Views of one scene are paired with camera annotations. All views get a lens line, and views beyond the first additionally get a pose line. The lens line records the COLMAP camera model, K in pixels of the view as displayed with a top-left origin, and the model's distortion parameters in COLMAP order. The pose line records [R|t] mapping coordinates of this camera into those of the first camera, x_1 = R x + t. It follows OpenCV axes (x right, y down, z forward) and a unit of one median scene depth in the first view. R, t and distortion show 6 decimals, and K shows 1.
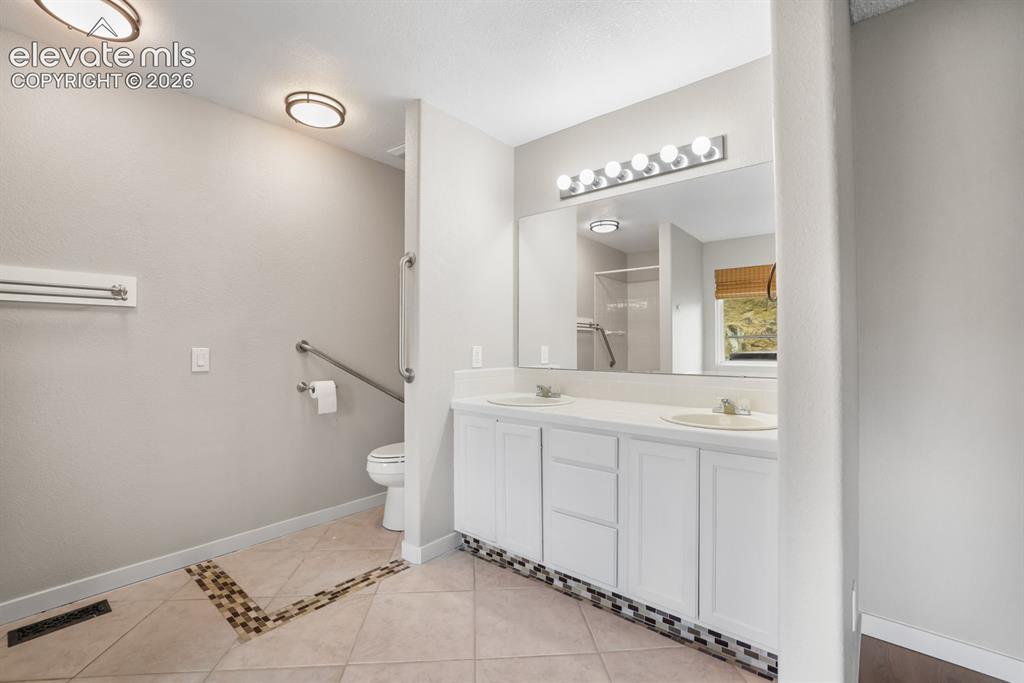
lens RADIAL K [[446.3, 0, 499.6], [0, 446.3, 338.6], [0, 0, 1]] dist [-0.017043, 0.000207]
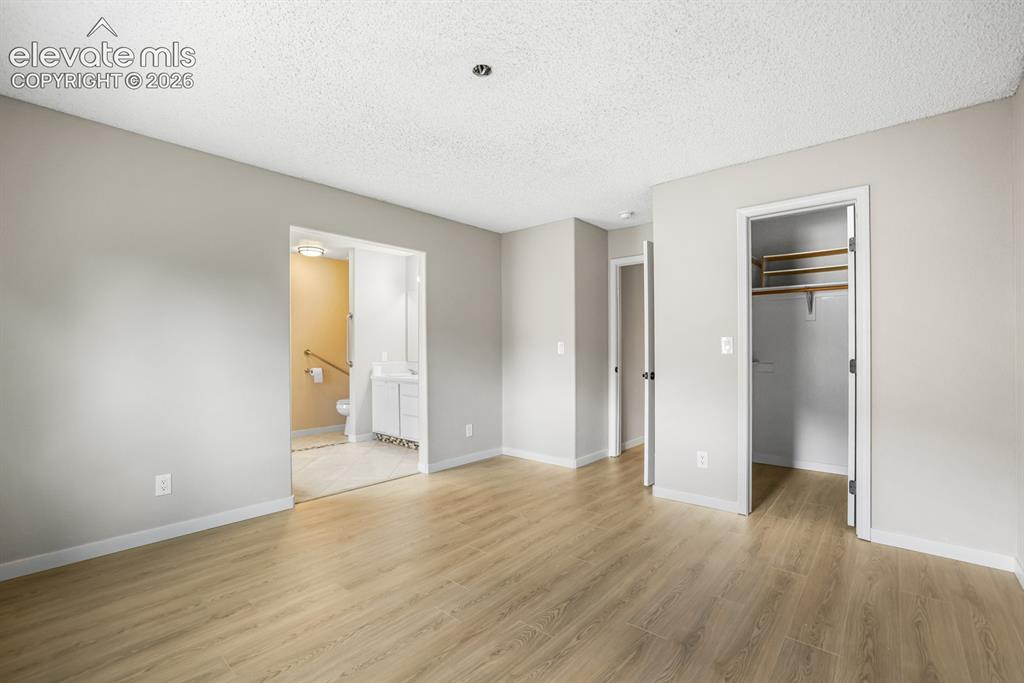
lens RADIAL K [[443.7, 0, 508.9], [0, 443.7, 359.4], [0, 0, 1]] dist [-0.033516, 0.000112]
pose [[0.999997, 0.000734, -0.002346, 0.685815], [-0.000669, 0.999623, 0.027446, -0.008707], [0.002365, -0.027444, 0.999621, -1.438365]]
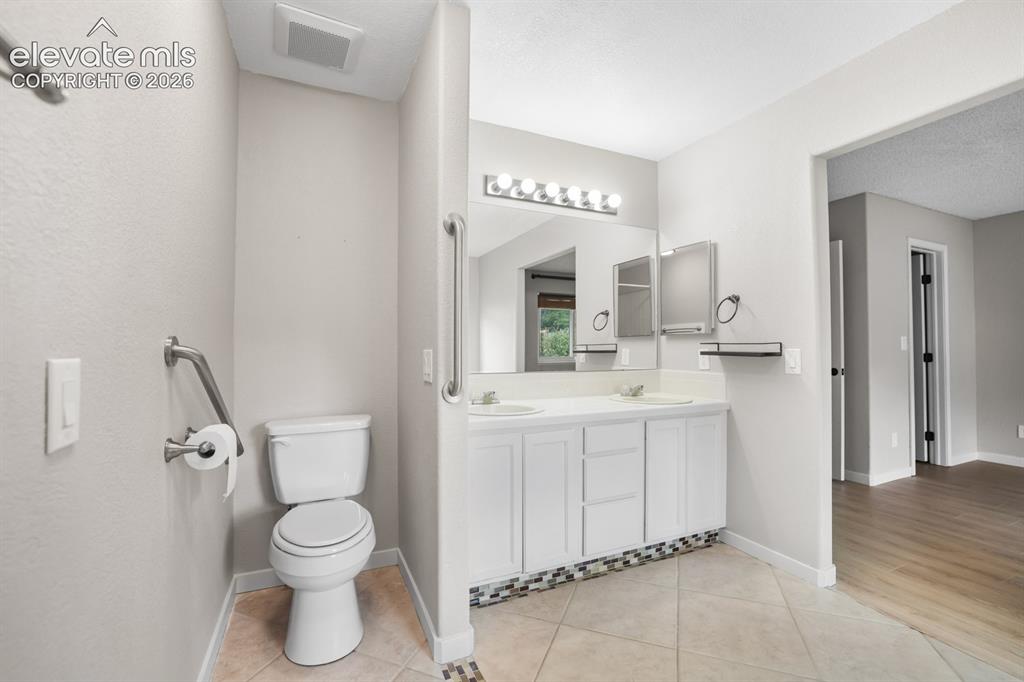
lens RADIAL K [[439.5, 0, 512.0], [0, 439.5, 341.0], [0, 0, 1]] dist [-0.030750, 0.000224]
pose [[0.429898, 0.015226, 0.902749, -0.817842], [-0.003756, 0.999879, -0.015075, 0.016816], [-0.902870, 0.003090, 0.429903, 0.659738]]
